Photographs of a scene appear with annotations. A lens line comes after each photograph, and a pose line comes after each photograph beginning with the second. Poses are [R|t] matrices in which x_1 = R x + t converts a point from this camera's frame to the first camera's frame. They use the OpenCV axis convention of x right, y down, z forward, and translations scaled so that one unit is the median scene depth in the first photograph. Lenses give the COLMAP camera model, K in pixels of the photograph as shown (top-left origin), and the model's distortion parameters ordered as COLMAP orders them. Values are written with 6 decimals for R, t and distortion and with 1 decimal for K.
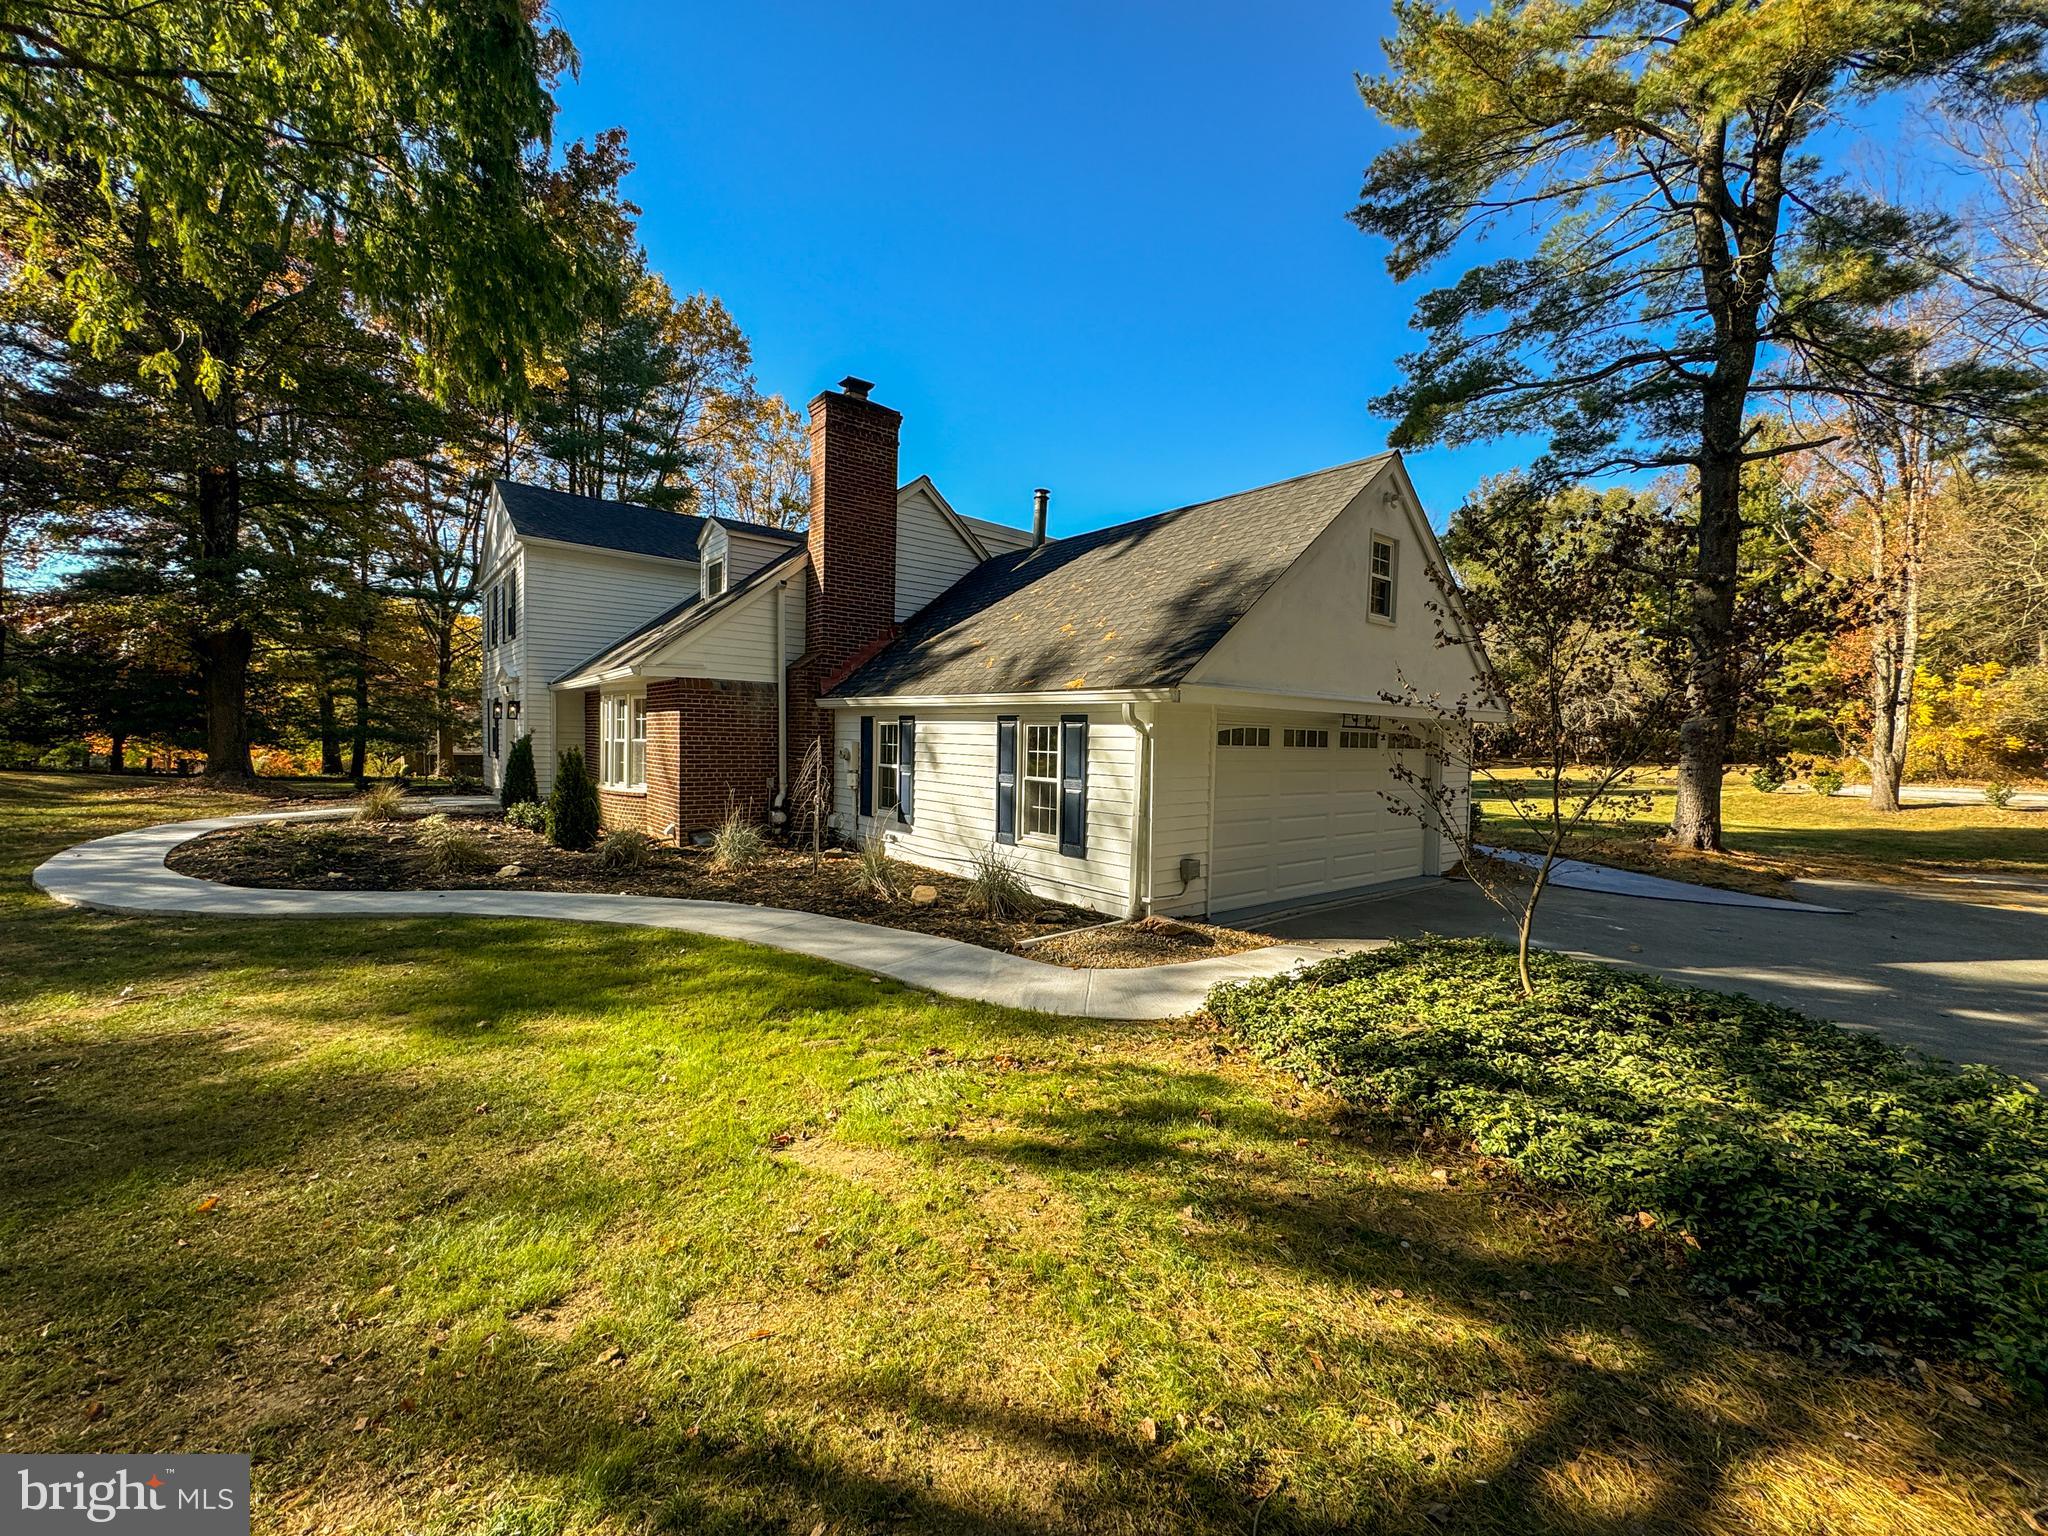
lens RADIAL K [[838.2, 0, 1024.0], [0, 838.2, 768.0], [0, 0, 1]] dist [-0.001036, -0.000330]
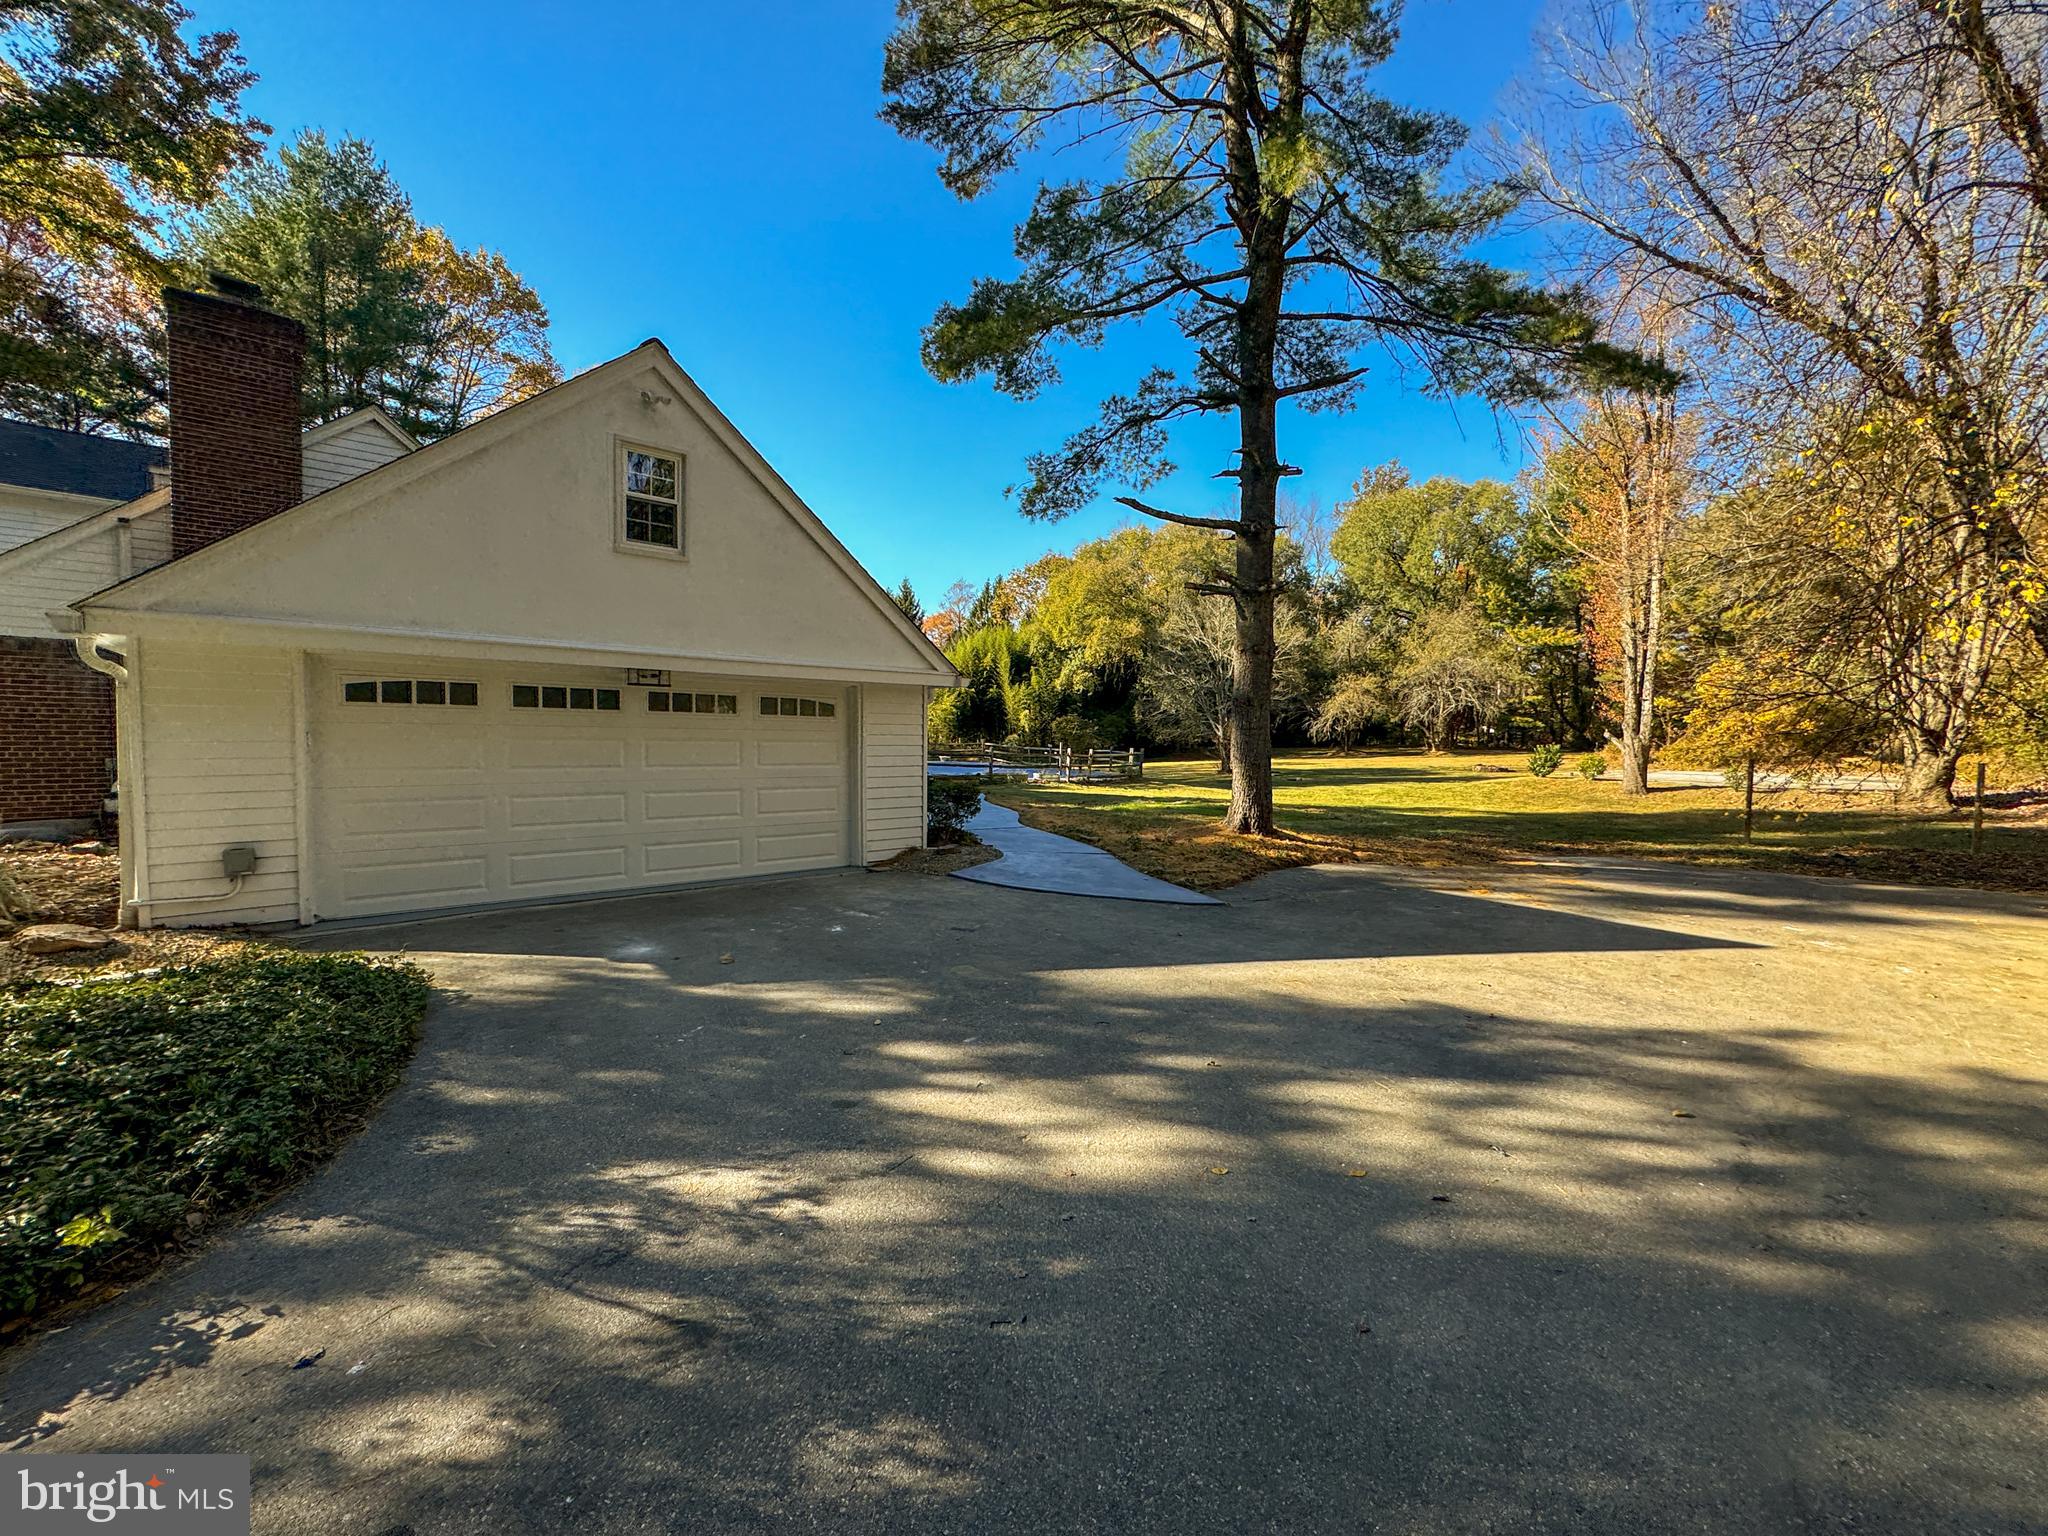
lens RADIAL K [[845.8, 0, 1024.0], [0, 845.8, 768.0], [0, 0, 1]] dist [-0.003746, -0.000876]
pose [[0.998006, -0.007447, 0.062677, 0.289852], [0.007184, 0.999964, 0.004411, 0.012852], [-0.062708, -0.003952, 0.998024, 0.063469]]
